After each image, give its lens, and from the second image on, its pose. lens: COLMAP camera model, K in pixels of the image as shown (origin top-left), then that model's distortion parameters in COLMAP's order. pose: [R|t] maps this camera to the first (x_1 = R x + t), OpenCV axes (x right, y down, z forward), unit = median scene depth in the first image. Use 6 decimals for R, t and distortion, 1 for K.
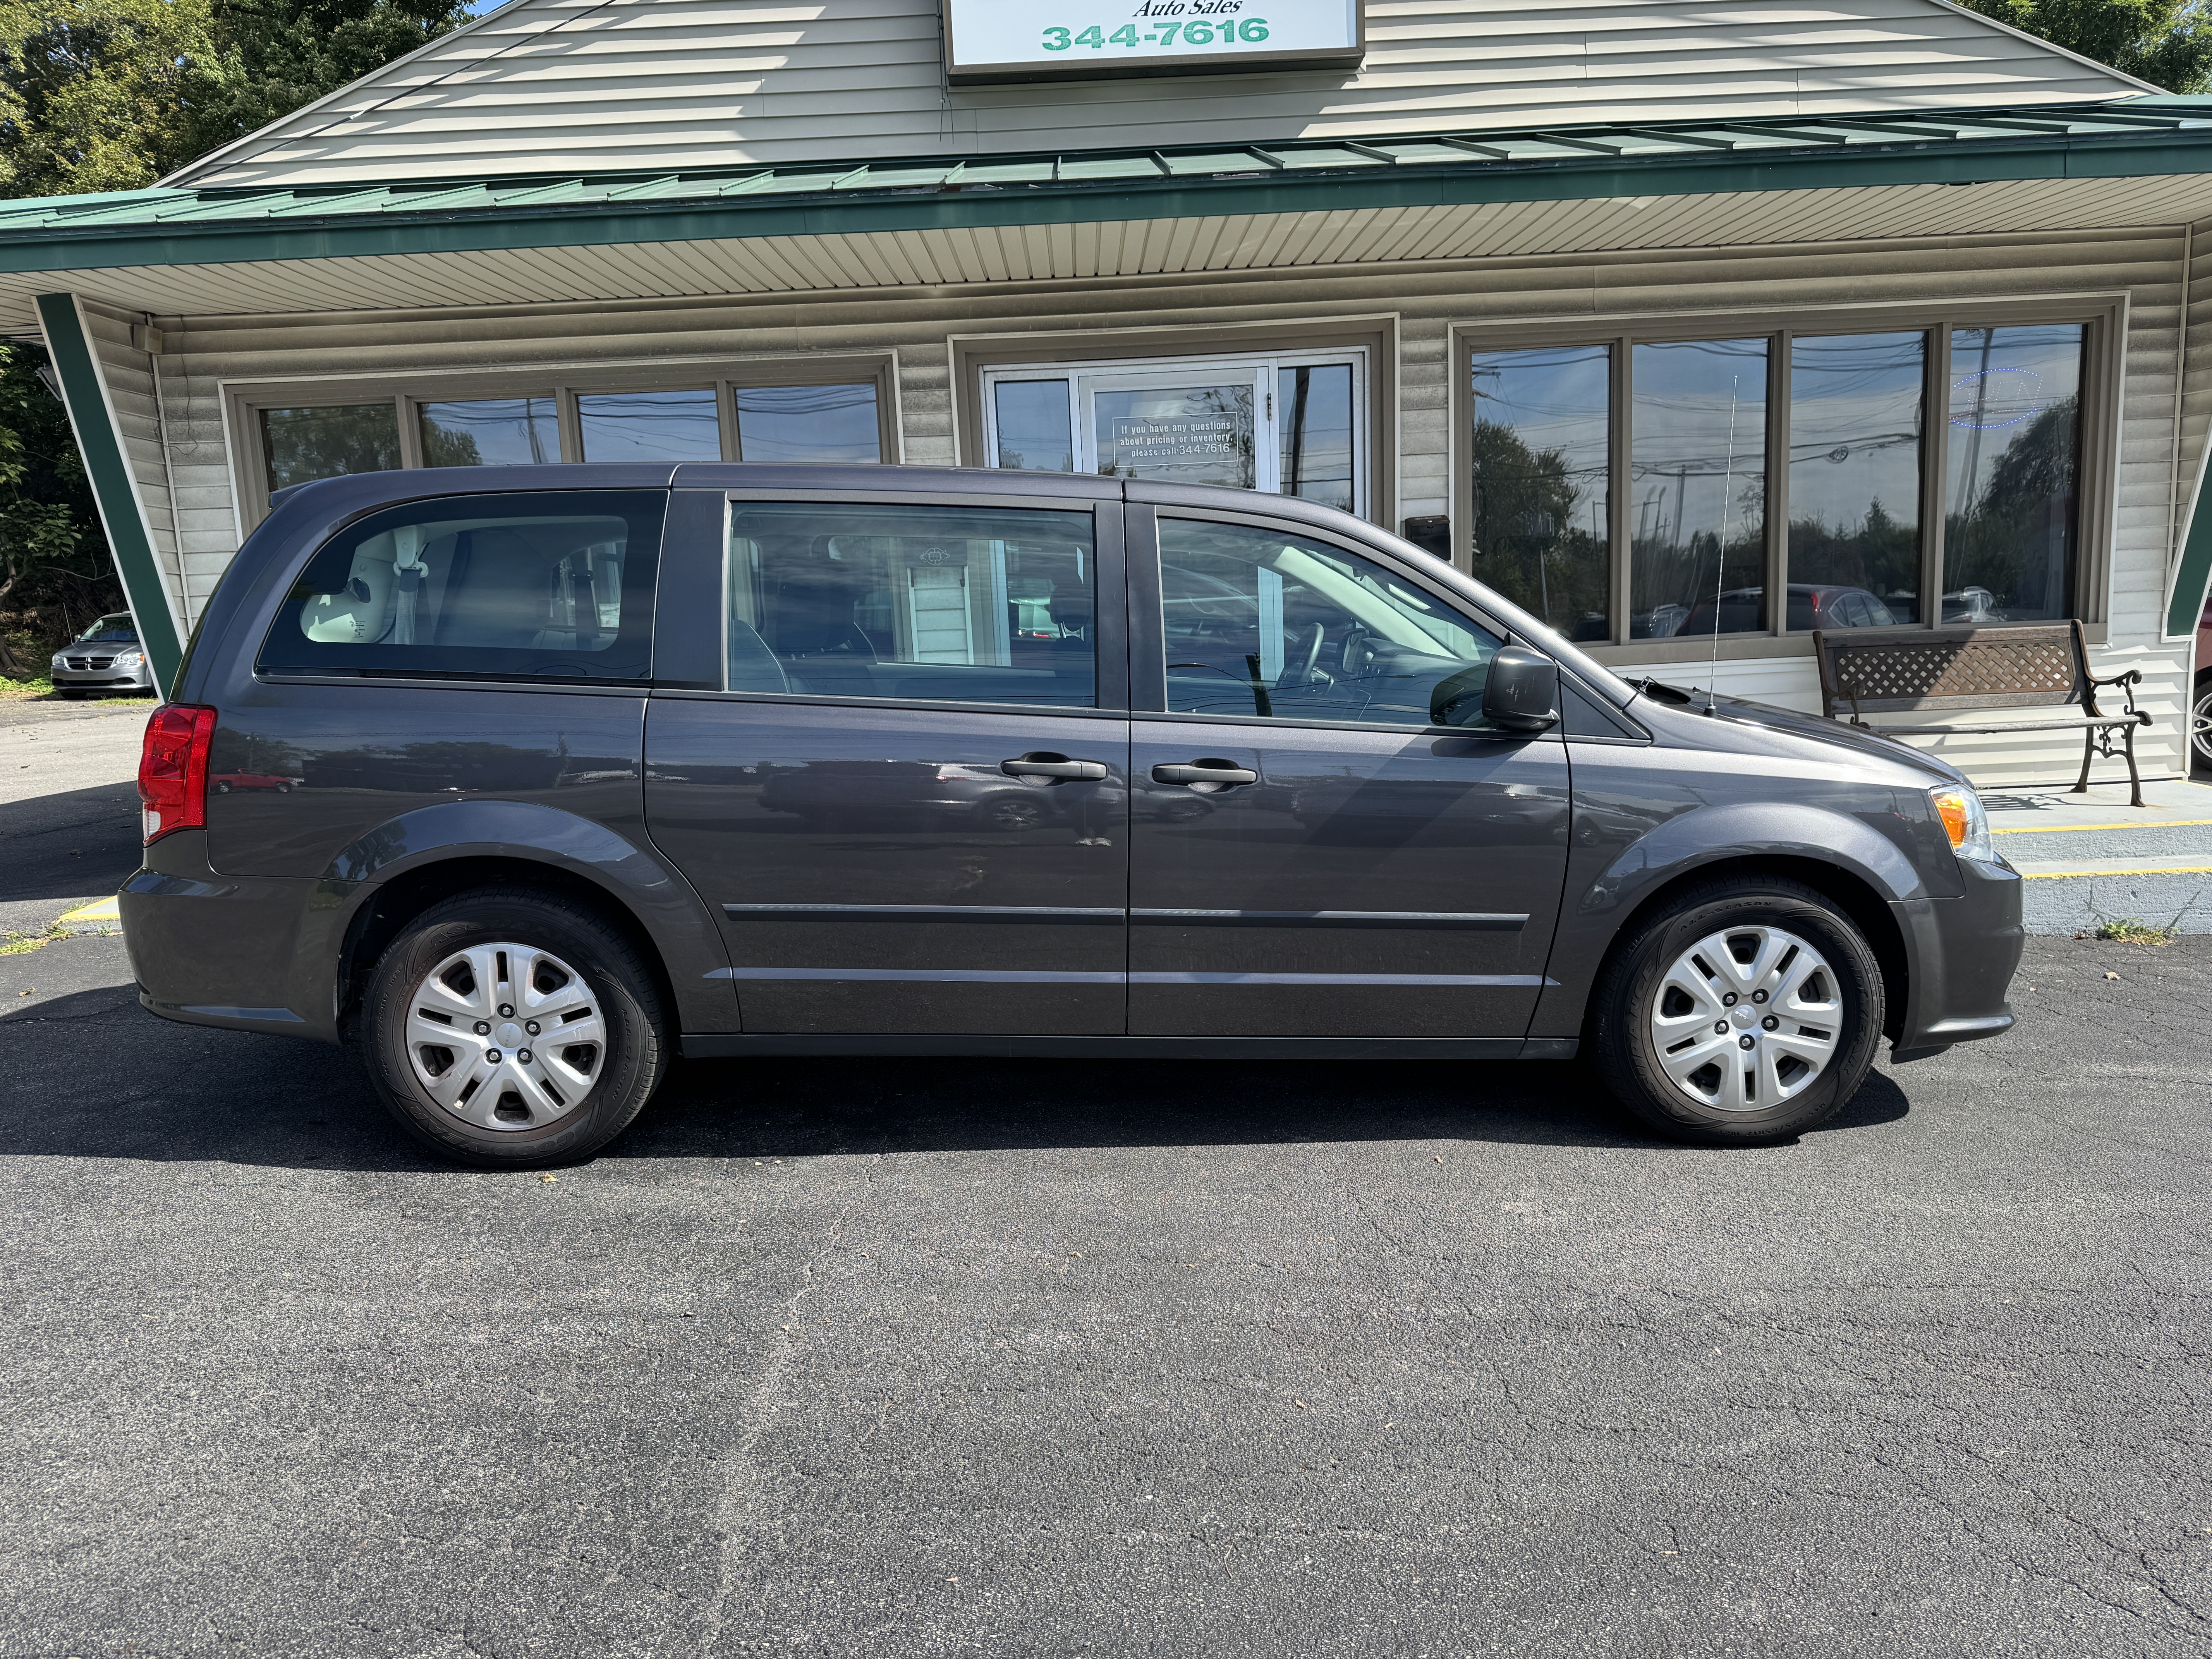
lens RADIAL K [[1572.7, 0, 1093.7], [0, 1572.7, 843.6], [0, 0, 1]] dist [0.054052, -0.063711]
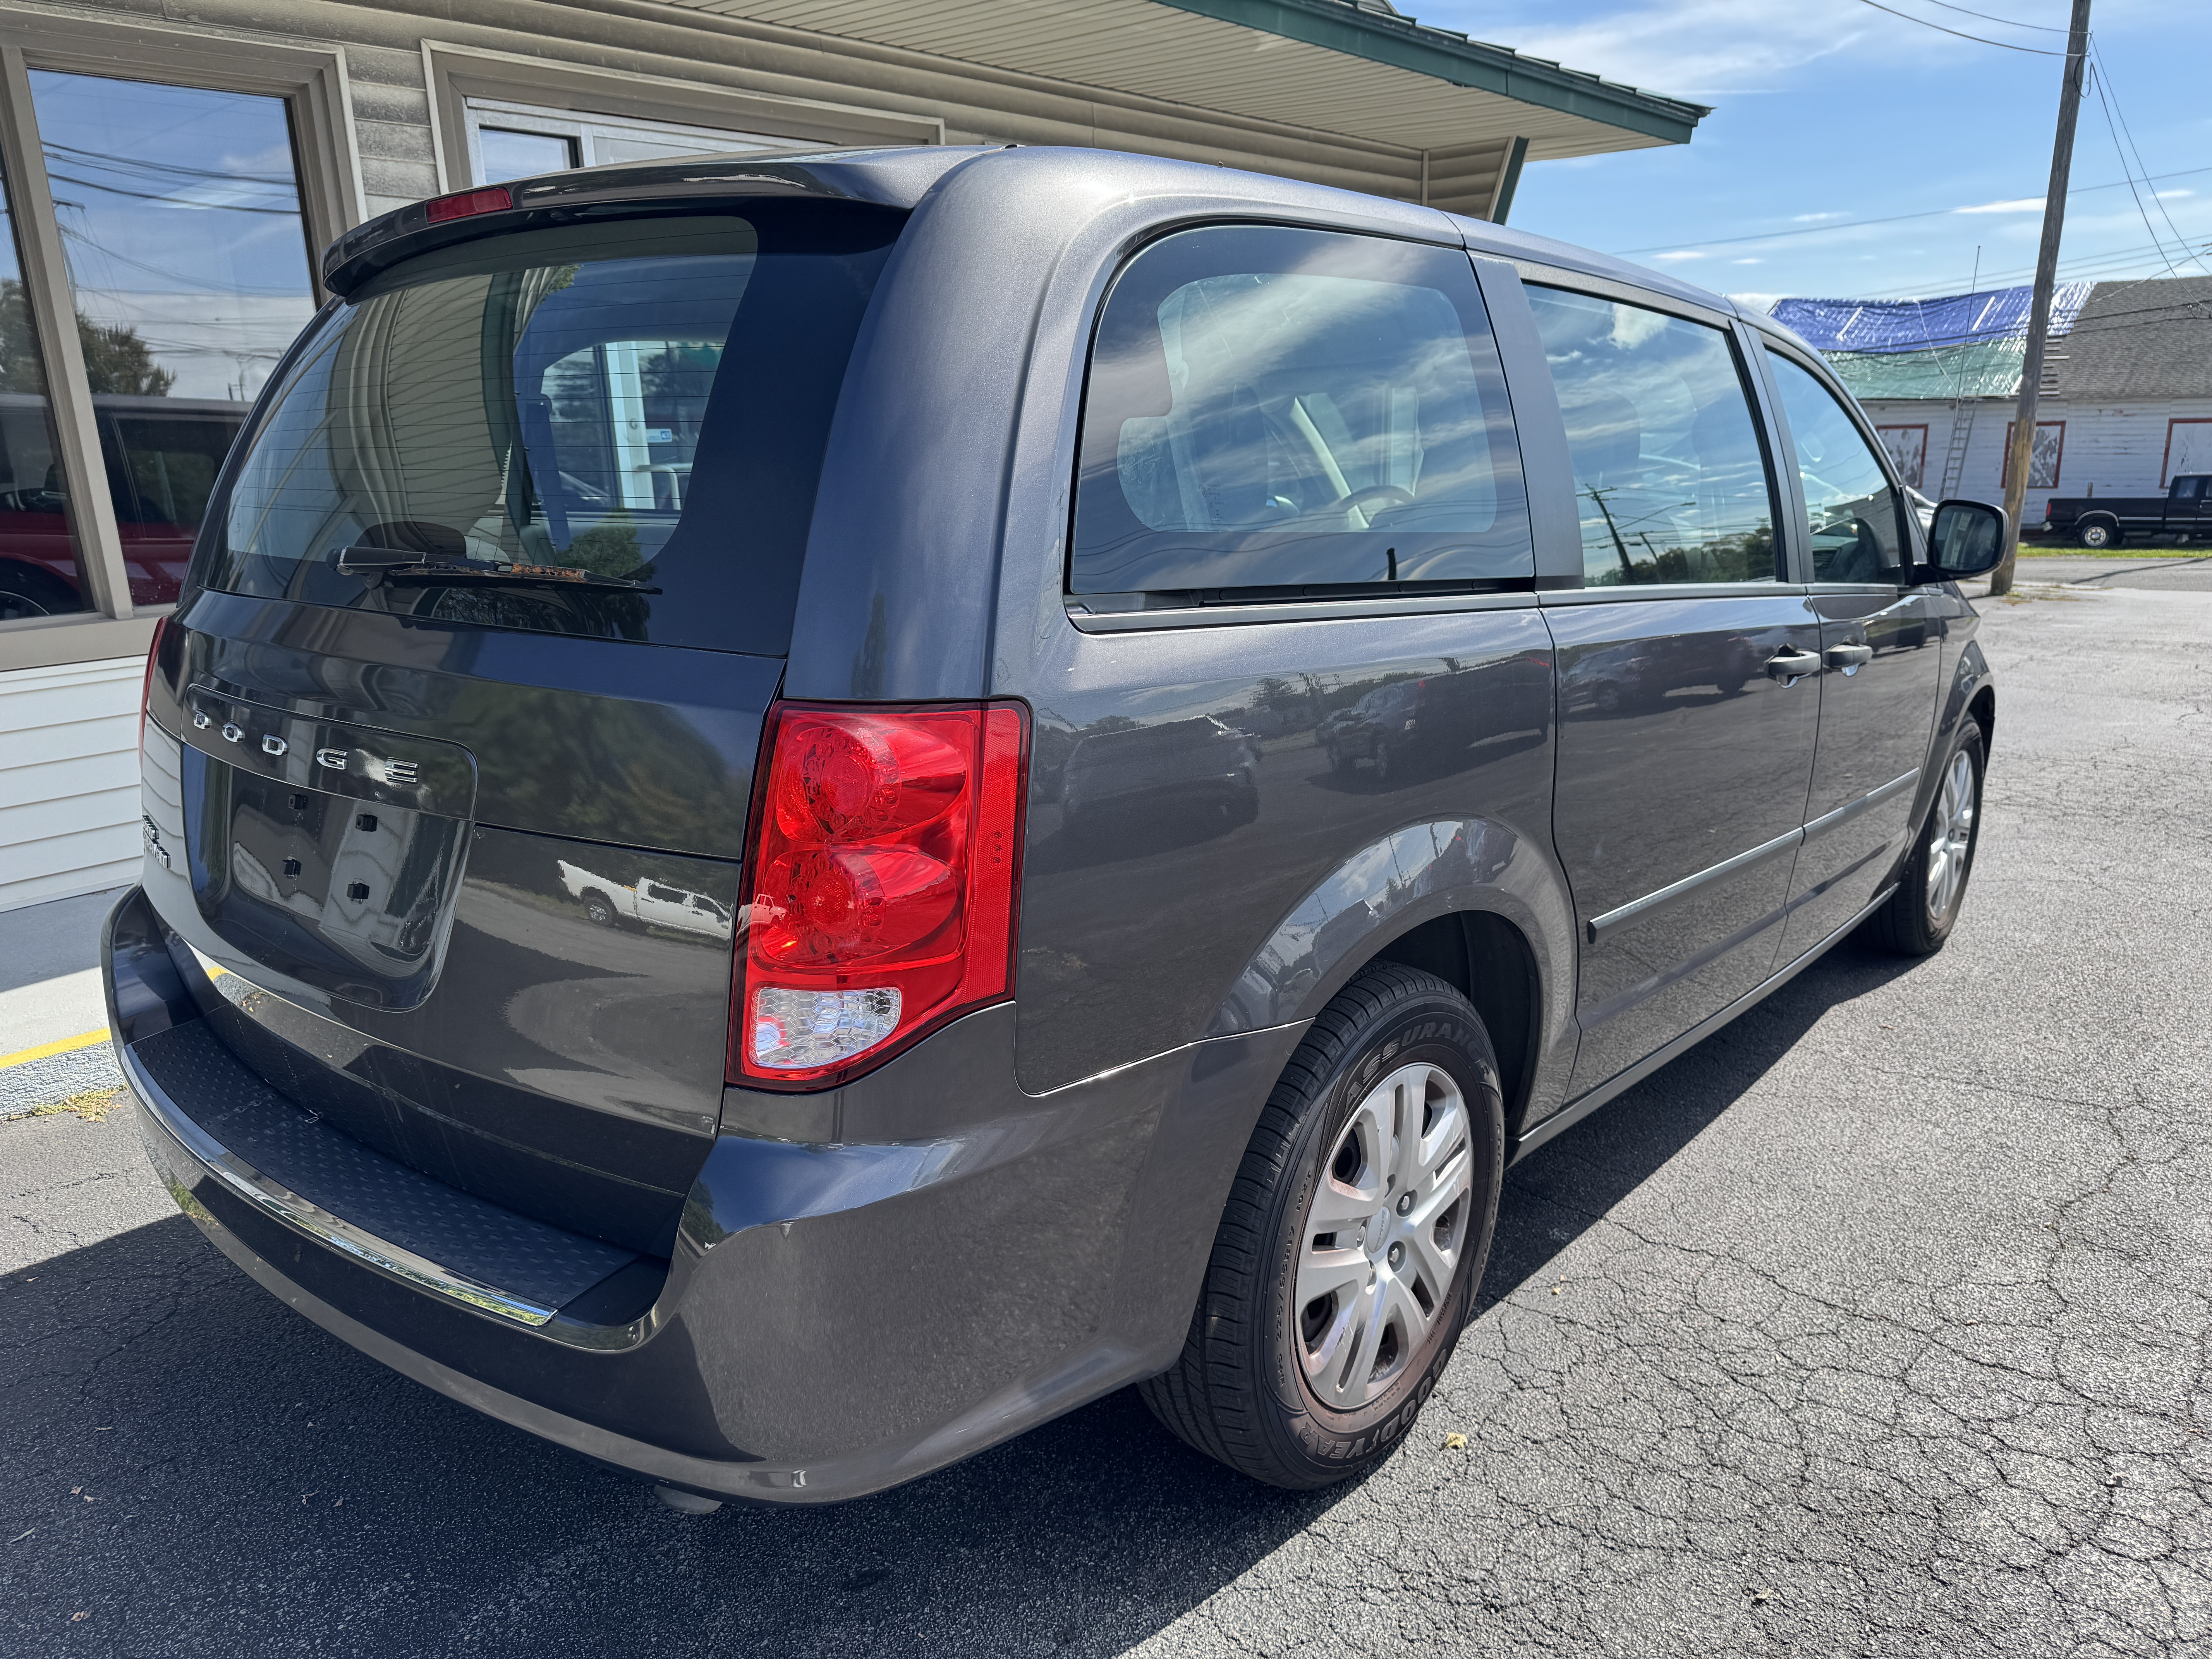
lens RADIAL K [[1572.7, 0, 1110.8], [0, 1572.7, 834.7], [0, 0, 1]] dist [0.054052, -0.063711]
pose [[0.654286, -0.170336, 0.736815, -0.493399], [0.122173, 0.985313, 0.119295, -0.056281], [-0.746314, 0.011966, 0.665487, 0.422845]]
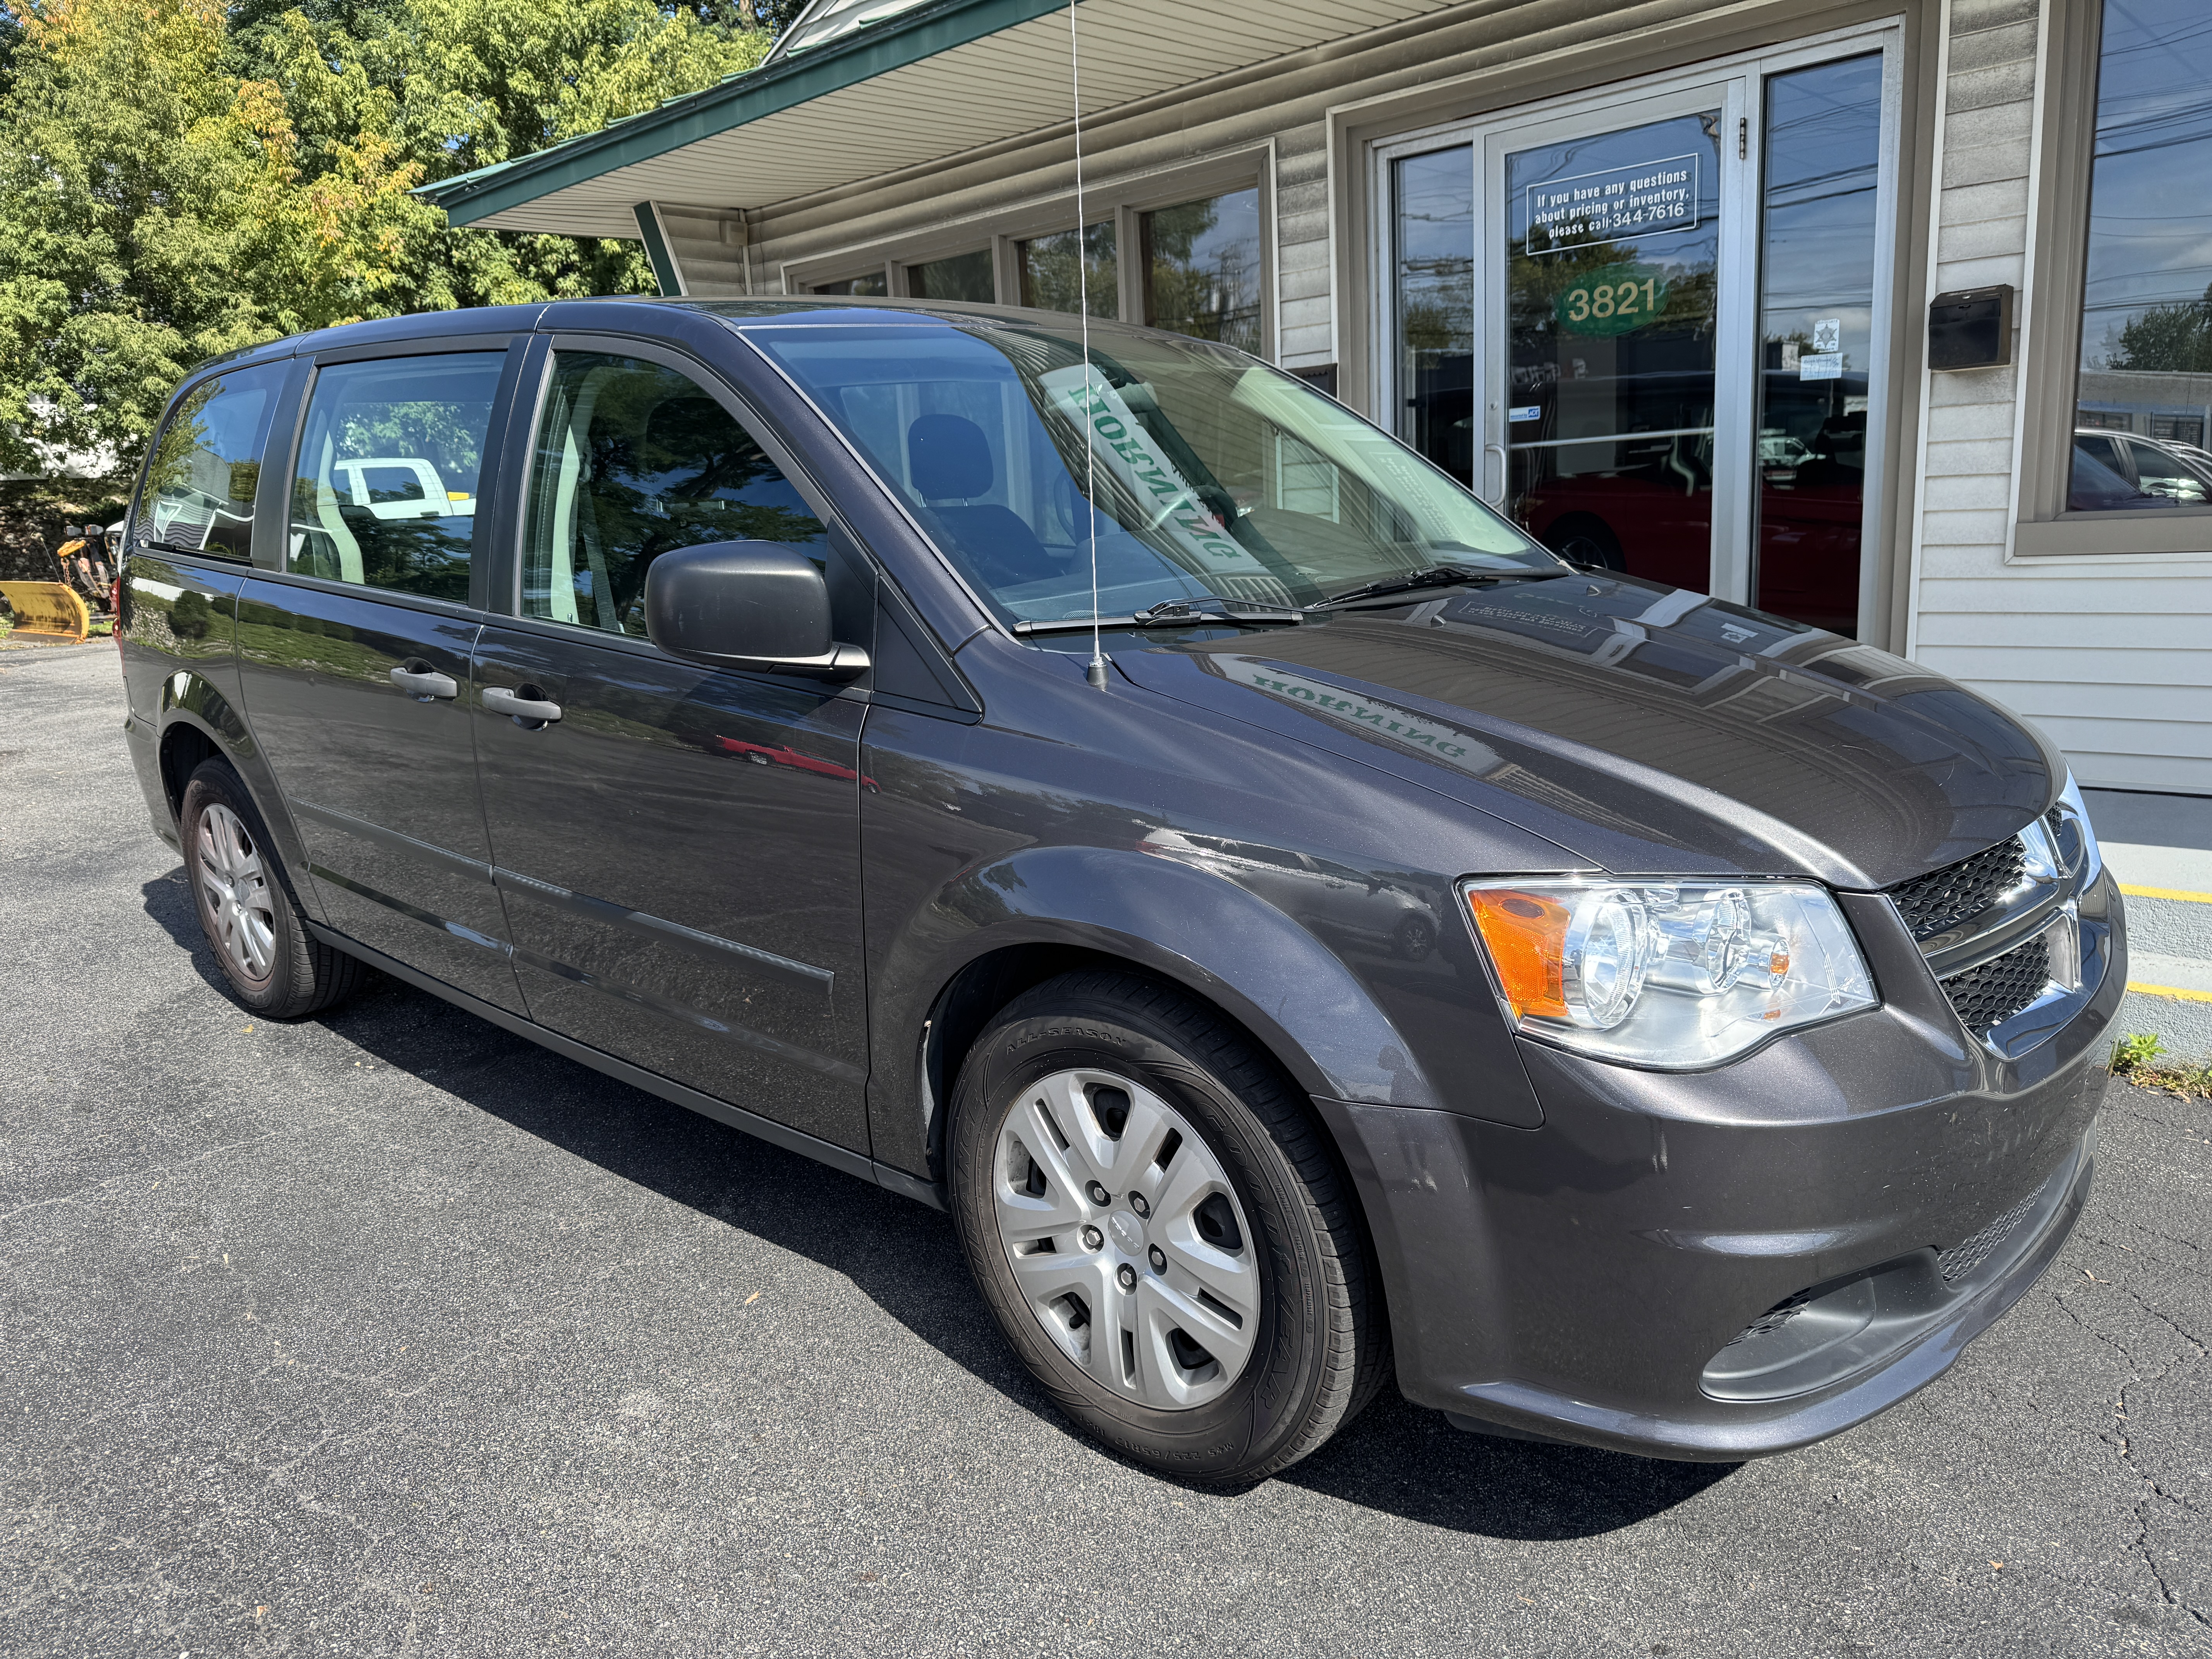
lens RADIAL K [[1572.7, 0, 1063.9], [0, 1572.7, 820.6], [0, 0, 1]] dist [0.054052, -0.063711]
pose [[0.724377, 0.137738, -0.675504, 0.452582], [-0.078996, 0.989968, 0.117147, -0.057496], [0.684863, -0.031497, 0.727991, 0.360382]]
